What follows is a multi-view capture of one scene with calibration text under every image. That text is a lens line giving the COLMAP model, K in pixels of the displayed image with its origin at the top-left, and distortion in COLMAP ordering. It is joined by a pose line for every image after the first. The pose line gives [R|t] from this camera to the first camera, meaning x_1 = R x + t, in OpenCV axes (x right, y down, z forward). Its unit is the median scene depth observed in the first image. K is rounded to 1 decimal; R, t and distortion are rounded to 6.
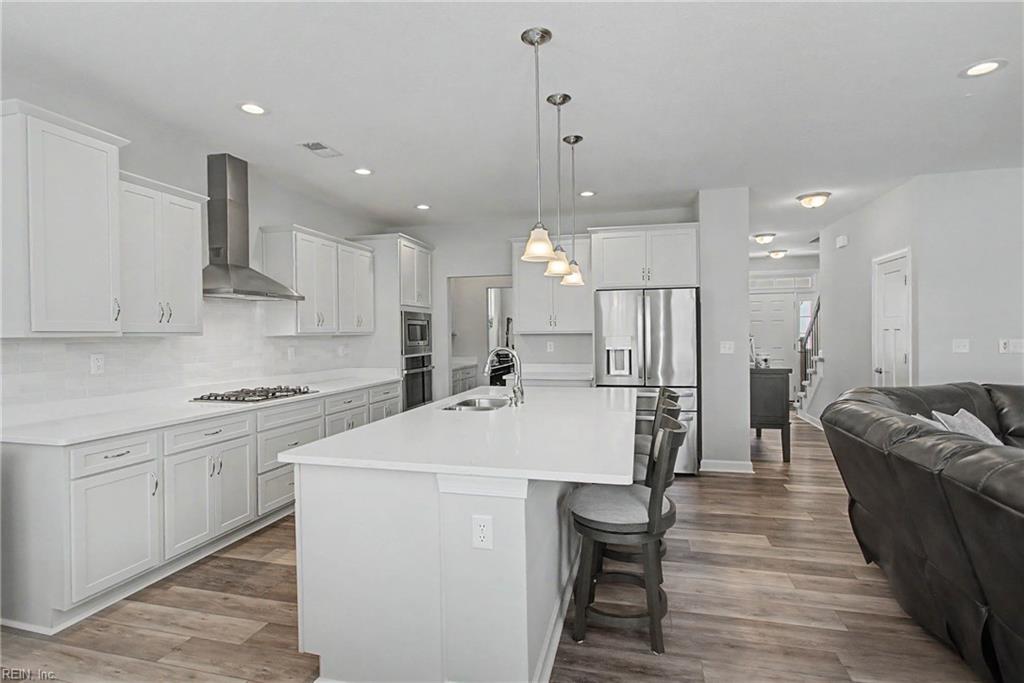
lens RADIAL K [[499.3, 0, 512.9], [0, 499.3, 340.4], [0, 0, 1]] dist [-0.003140, 0.000445]
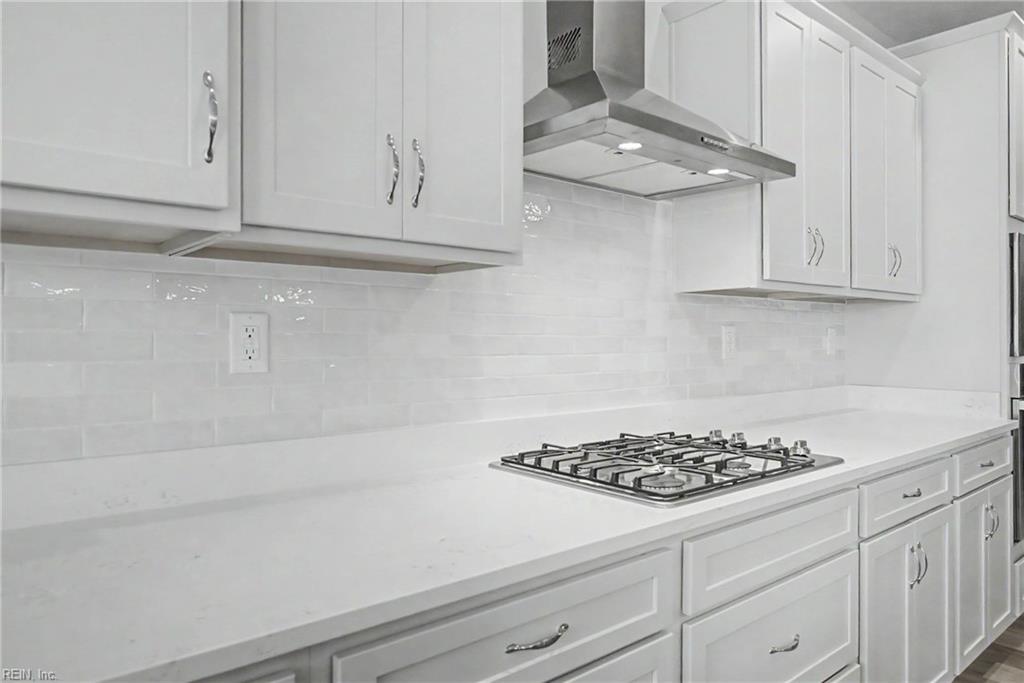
lens RADIAL K [[683.7, 0, 519.3], [0, 683.7, 342.8], [0, 0, 1]] dist [-0.038835, -0.000580]
pose [[0.820799, 0.014979, -0.571021, -0.286411], [-0.015496, 0.999872, 0.003954, 0.028037], [0.571007, 0.005603, 0.820926, 0.490129]]
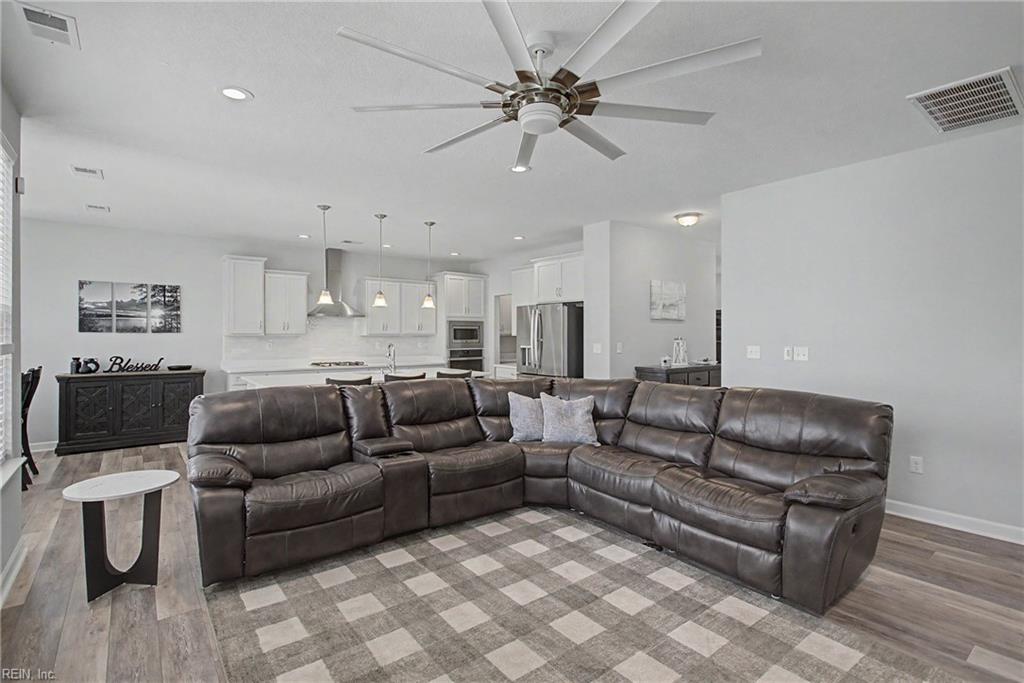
lens RADIAL K [[499.3, 0, 506.0], [0, 499.3, 338.9], [0, 0, 1]] dist [-0.003140, 0.000445]
pose [[0.776383, 0.014892, -0.630085, 1.113335], [-0.016313, 0.999861, 0.003531, -0.012045], [0.630050, 0.007537, 0.776518, -0.129335]]
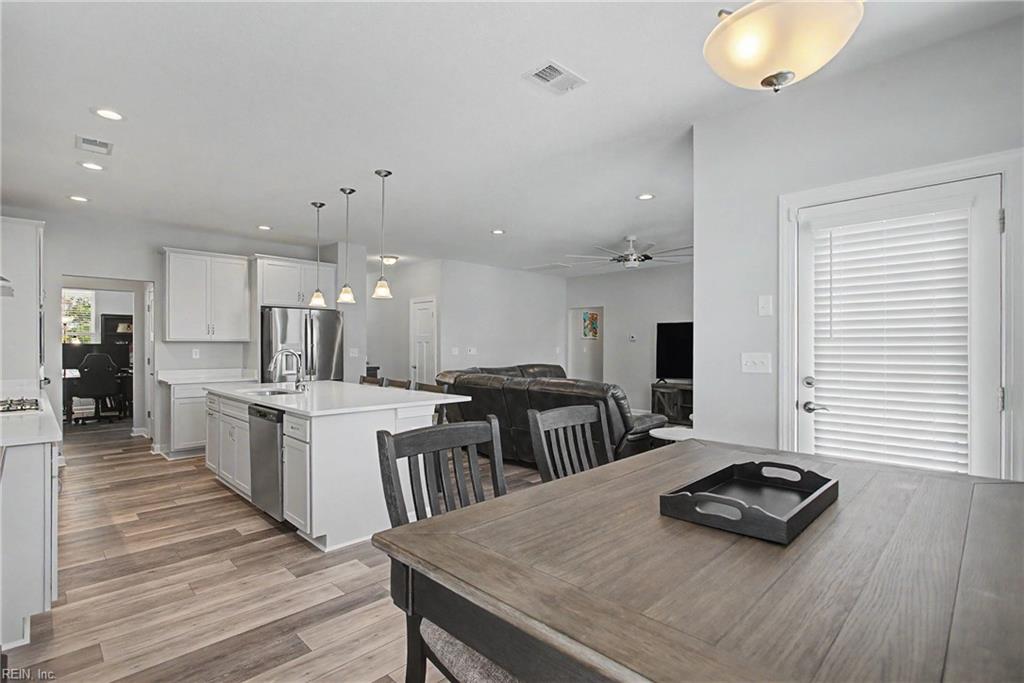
lens RADIAL K [[501.9, 0, 488.6], [0, 501.9, 345.7], [0, 0, 1]] dist [0.002191, -0.000508]
pose [[0.534036, 0.011178, 0.845388, -0.654047], [0.004068, 0.999867, -0.015790, 0.020758], [-0.845452, 0.011872, 0.533920, -0.137359]]
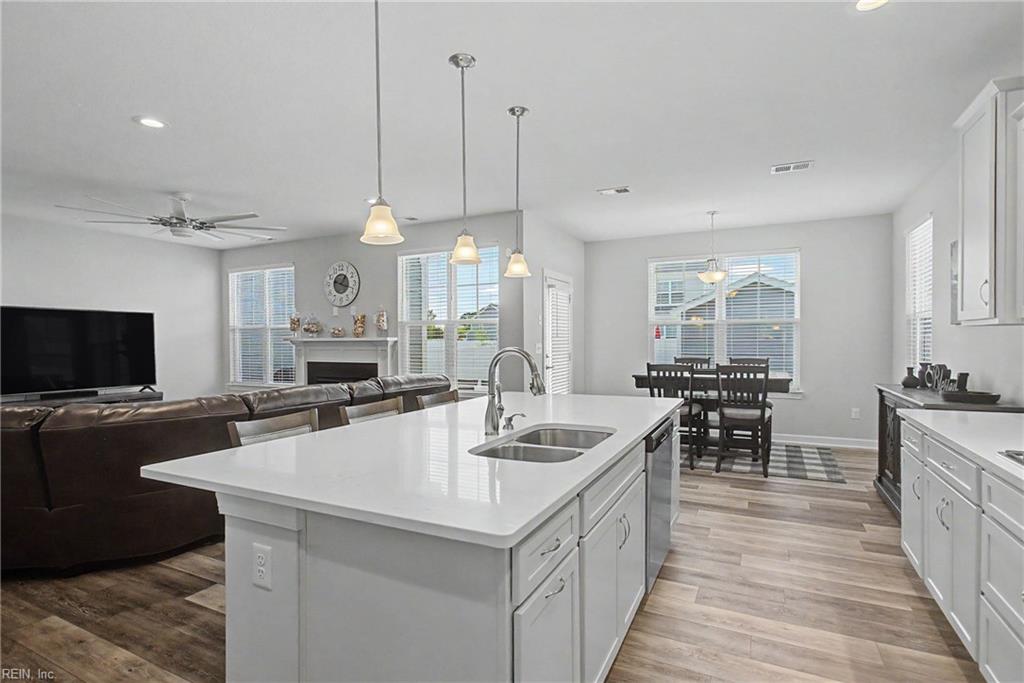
lens RADIAL K [[499.3, 0, 516.9], [0, 499.3, 346.2], [0, 0, 1]] dist [-0.003140, 0.000445]
pose [[-0.980856, 0.015172, 0.194143, -0.108391], [0.019728, 0.999573, 0.021557, -0.000874], [-0.193733, 0.024974, -0.980736, 1.206253]]
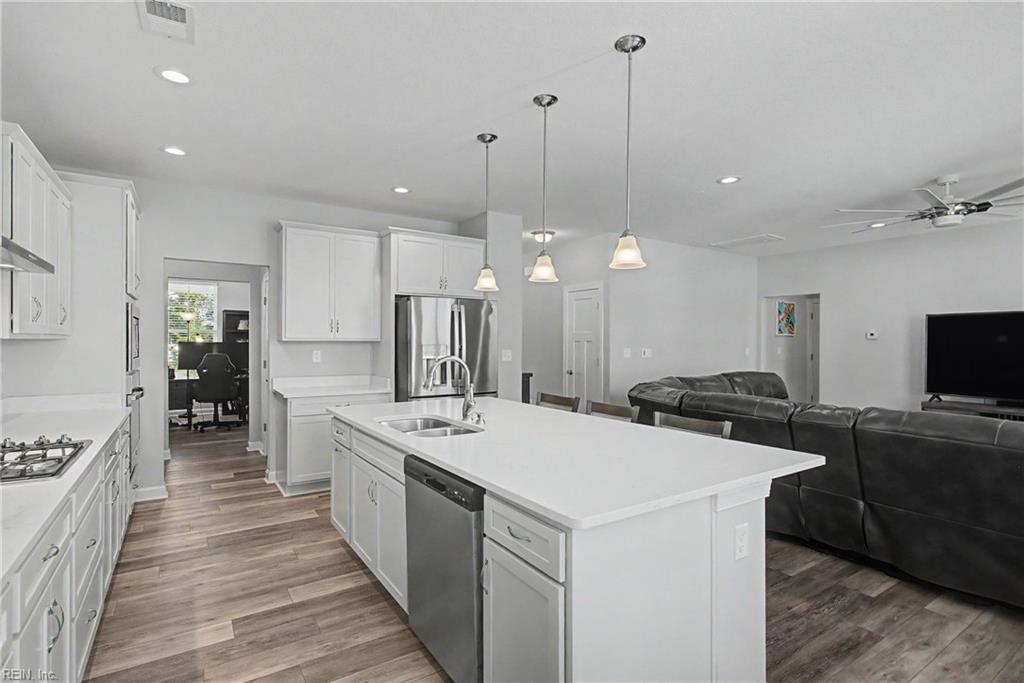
lens RADIAL K [[499.3, 0, 493.2], [0, 499.3, 339.1], [0, 0, 1]] dist [-0.003140, 0.000445]
pose [[0.678513, 0.016408, 0.734405, -0.443978], [-0.000490, 0.999760, -0.021884, 0.002086], [-0.734588, 0.014489, 0.678359, 0.280805]]
